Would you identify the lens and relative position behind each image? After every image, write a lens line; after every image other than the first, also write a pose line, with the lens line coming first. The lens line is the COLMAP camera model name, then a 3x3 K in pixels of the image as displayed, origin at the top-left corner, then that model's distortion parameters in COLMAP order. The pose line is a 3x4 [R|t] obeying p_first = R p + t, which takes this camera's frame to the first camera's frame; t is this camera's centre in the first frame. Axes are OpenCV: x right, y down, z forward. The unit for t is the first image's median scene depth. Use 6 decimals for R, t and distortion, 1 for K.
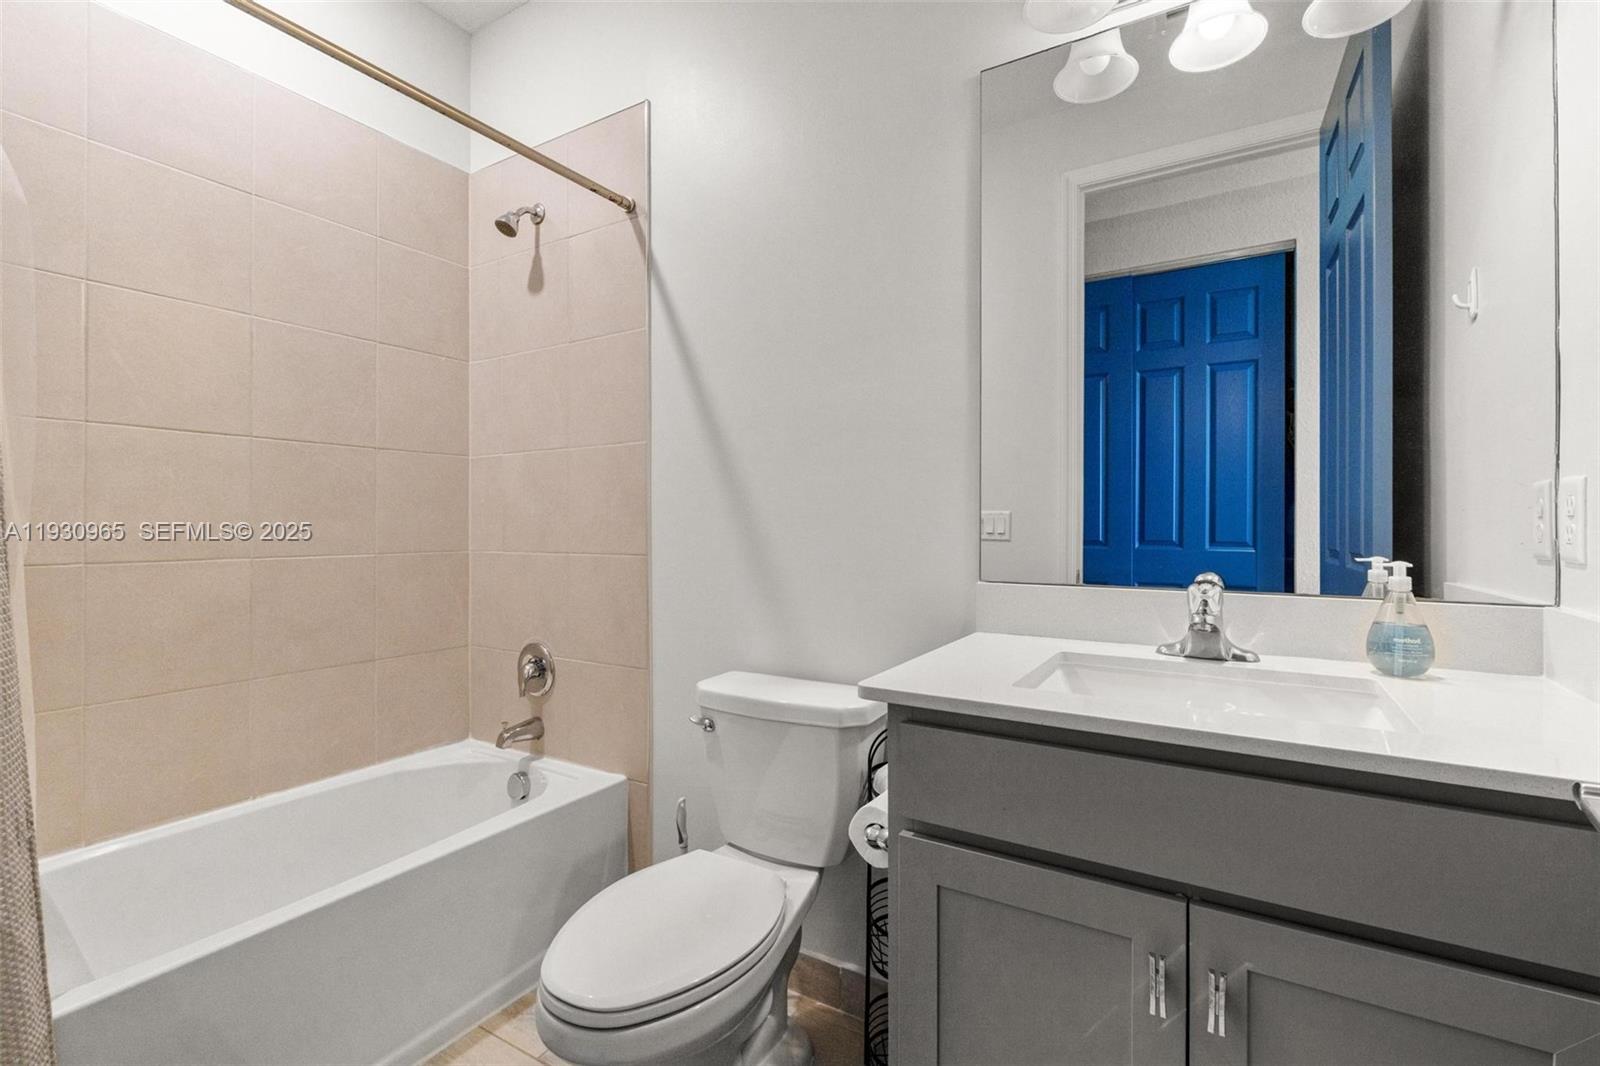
lens RADIAL K [[718.5, 0, 795.7], [0, 718.5, 524.1], [0, 0, 1]] dist [-0.001008, -0.000118]
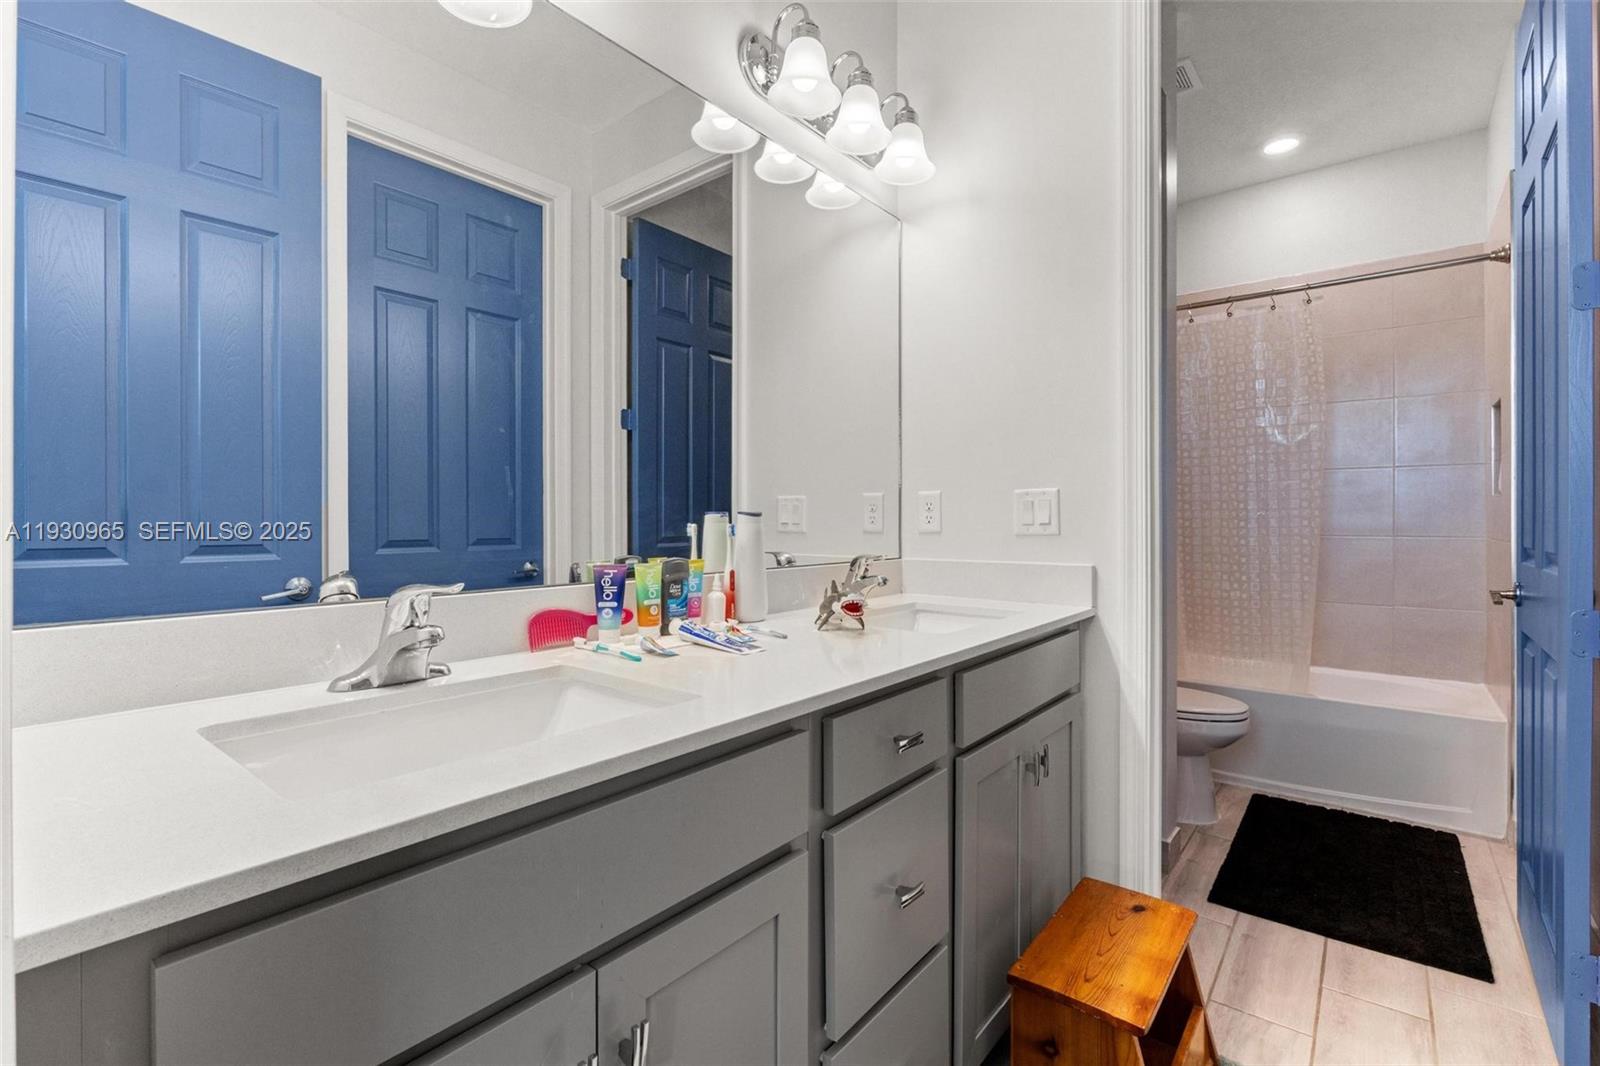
lens RADIAL K [[718.5, 0, 795.7], [0, 718.5, 524.1], [0, 0, 1]] dist [-0.001008, -0.000118]
pose [[0.136981, -0.004545, 0.990563, -0.174288], [-0.001664, 0.999987, 0.004818, 0.004067], [-0.990572, -0.002308, 0.136972, 0.463463]]
